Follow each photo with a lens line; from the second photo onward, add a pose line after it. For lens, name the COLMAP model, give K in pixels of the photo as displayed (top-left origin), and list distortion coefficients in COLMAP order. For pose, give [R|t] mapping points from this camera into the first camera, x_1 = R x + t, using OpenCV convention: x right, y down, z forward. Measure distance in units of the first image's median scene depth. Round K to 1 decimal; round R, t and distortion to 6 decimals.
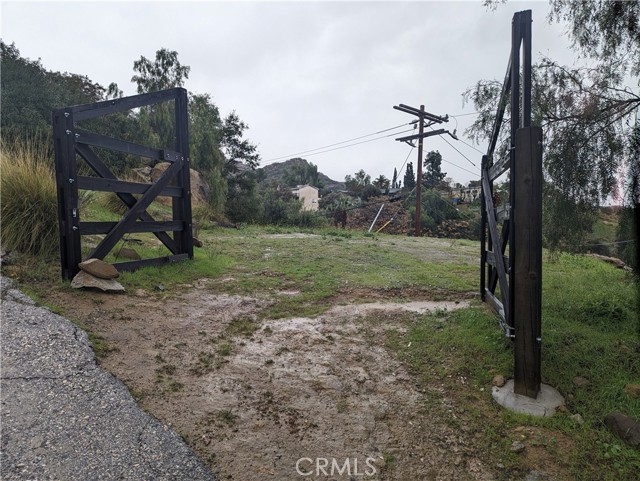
lens RADIAL K [[452.9, 0, 320.0], [0, 452.9, 240.5], [0, 0, 1]] dist [0.049543, -0.047439]
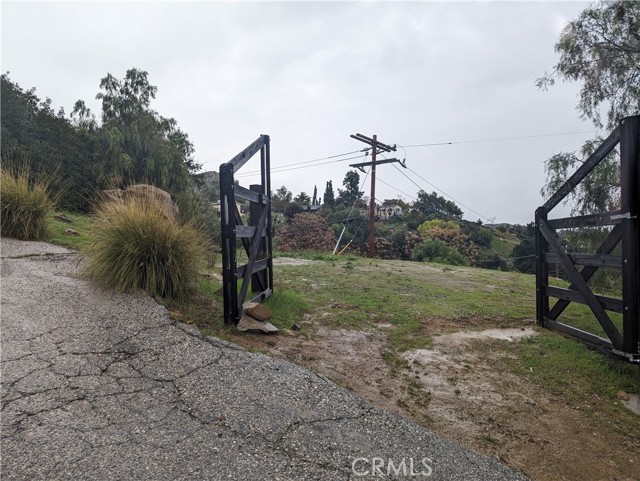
lens RADIAL K [[452.9, 0, 320.0], [0, 452.9, 240.5], [0, 0, 1]] dist [0.049543, -0.047439]
pose [[0.980732, 0.002440, 0.195344, -0.420702], [0.003665, 0.999516, -0.030889, -0.057108], [-0.195325, 0.031010, 0.980248, -0.072442]]
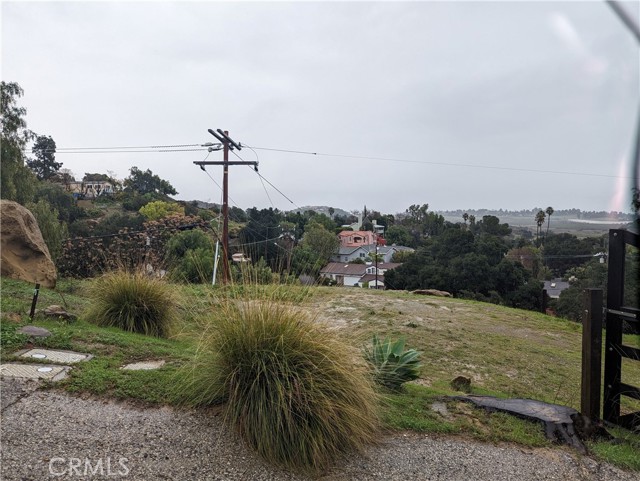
lens RADIAL K [[452.9, 0, 320.0], [0, 452.9, 240.5], [0, 0, 1]] dist [0.049543, -0.047439]
pose [[0.634738, -0.038725, 0.771757, -1.478458], [0.016846, 0.999200, 0.036283, -0.379074], [-0.772544, -0.010029, 0.634882, 0.933445]]
